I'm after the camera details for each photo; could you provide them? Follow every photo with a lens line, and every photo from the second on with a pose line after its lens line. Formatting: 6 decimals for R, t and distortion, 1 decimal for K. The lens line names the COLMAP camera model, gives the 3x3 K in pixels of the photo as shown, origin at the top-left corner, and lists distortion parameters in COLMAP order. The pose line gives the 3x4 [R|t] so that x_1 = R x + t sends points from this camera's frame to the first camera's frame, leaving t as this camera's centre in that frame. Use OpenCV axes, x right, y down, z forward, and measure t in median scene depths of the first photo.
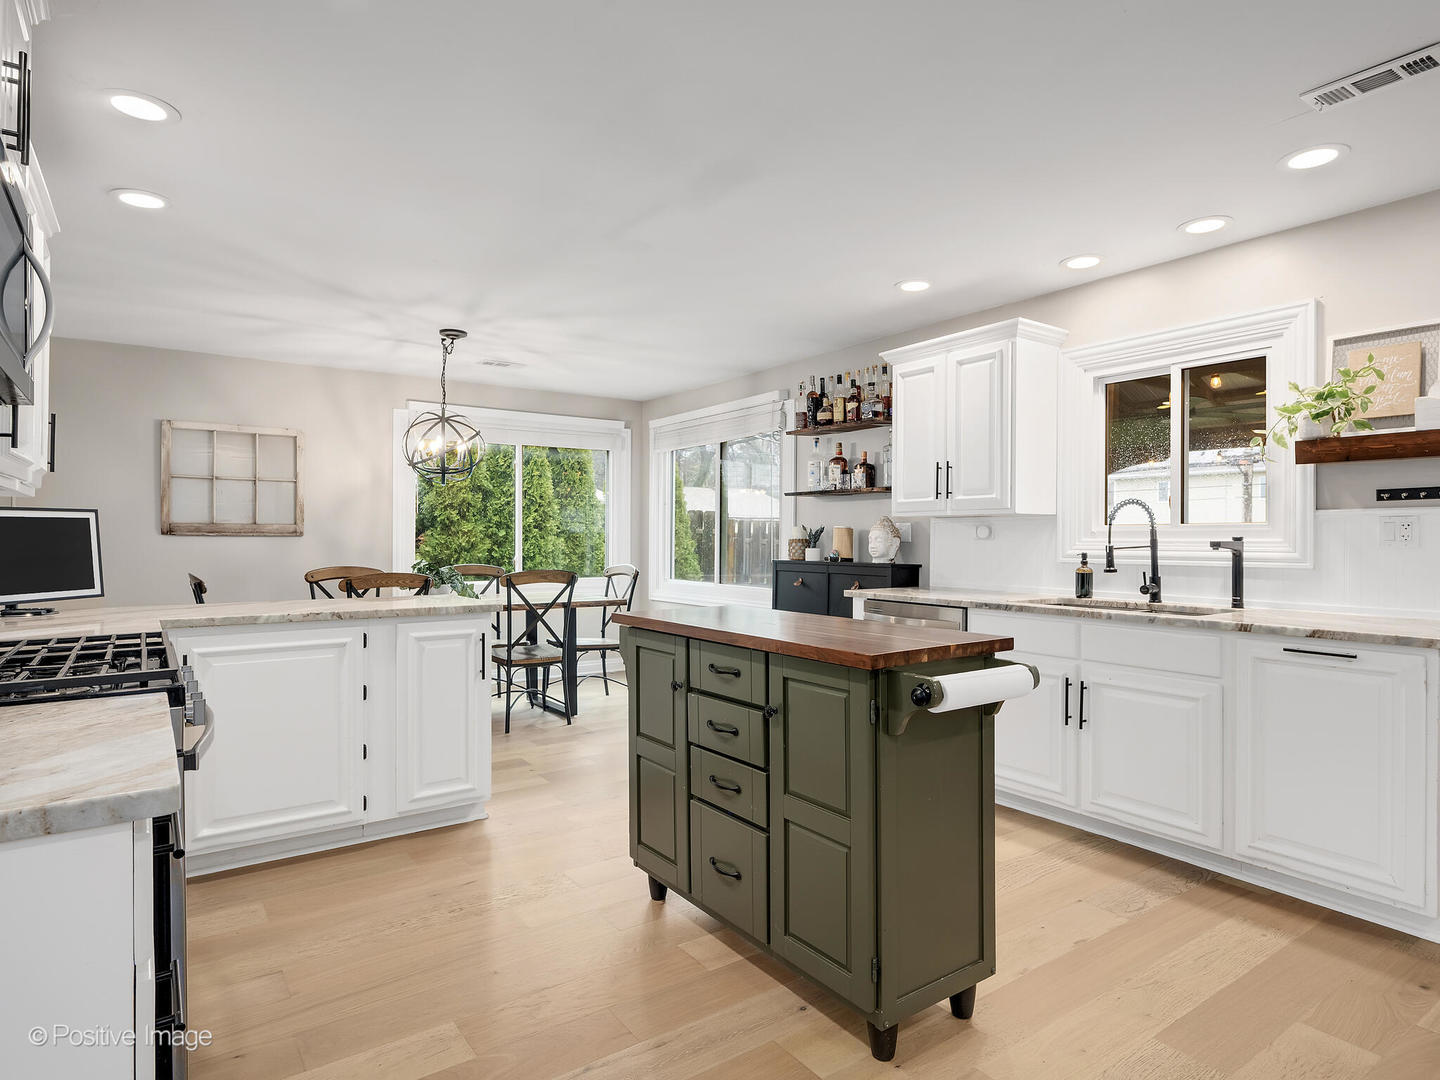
lens RADIAL K [[823.4, 0, 720.0], [0, 823.4, 540.0], [0, 0, 1]] dist [-0.002735, -0.000653]
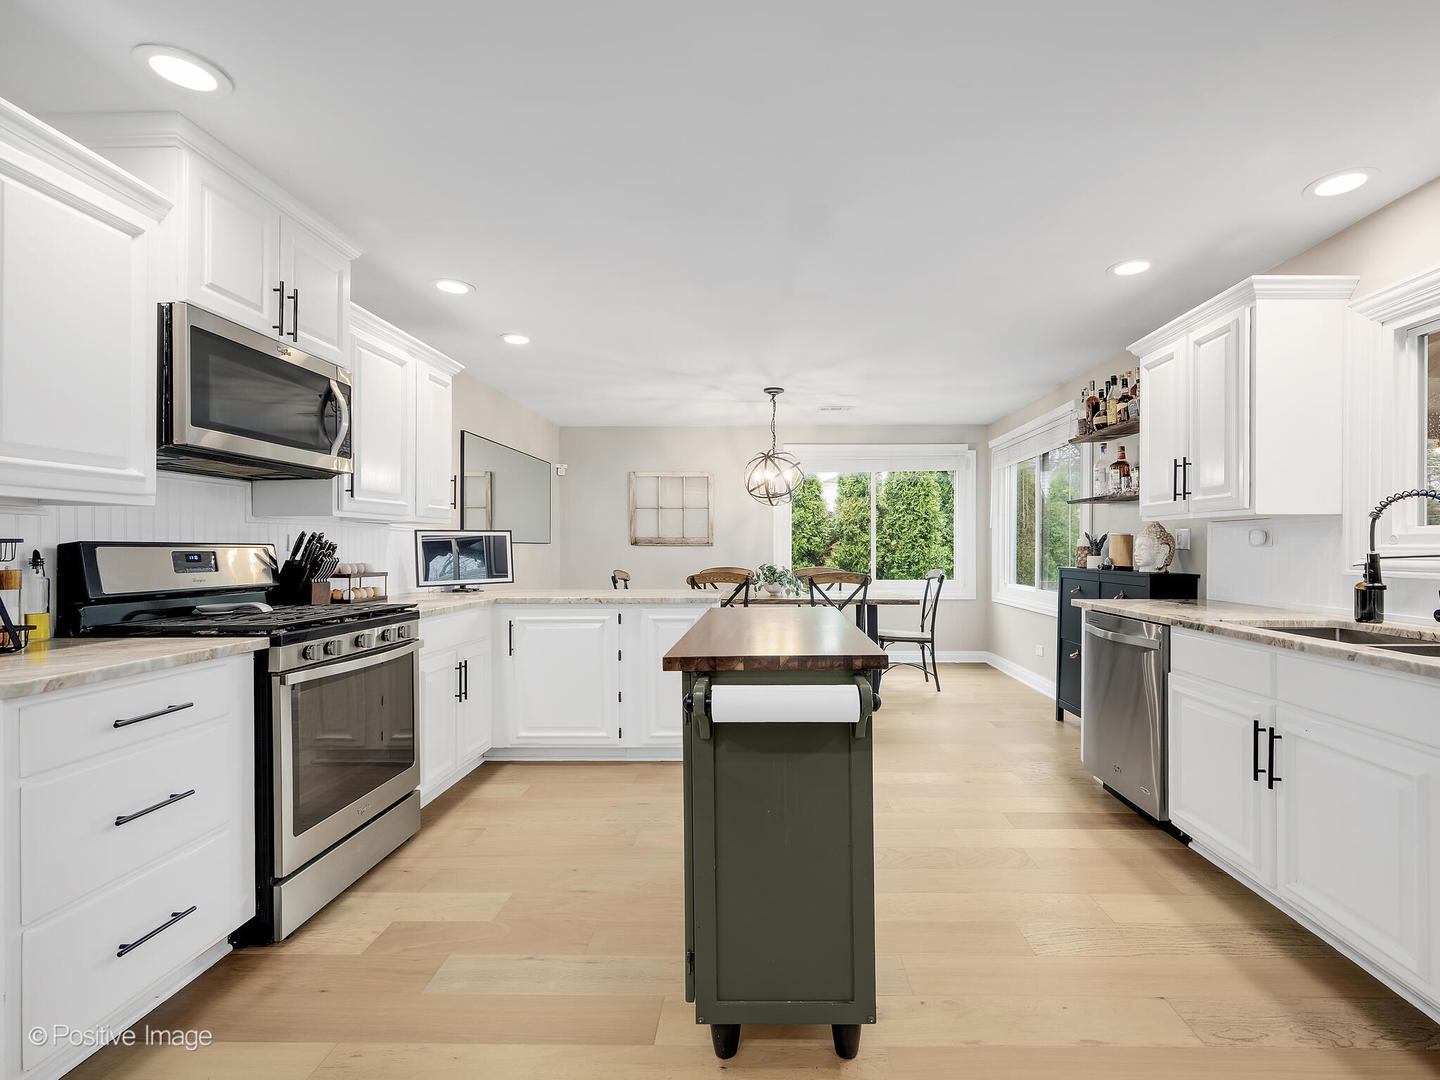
lens RADIAL K [[653.0, 0, 724.6], [0, 653.0, 548.3], [0, 0, 1]] dist [-0.002443, 0.000506]
pose [[0.808381, -0.002245, -0.588656, 0.242572], [0.002057, 0.999997, -0.000989, 0.000985], [0.588657, -0.000412, 0.808383, 0.123988]]
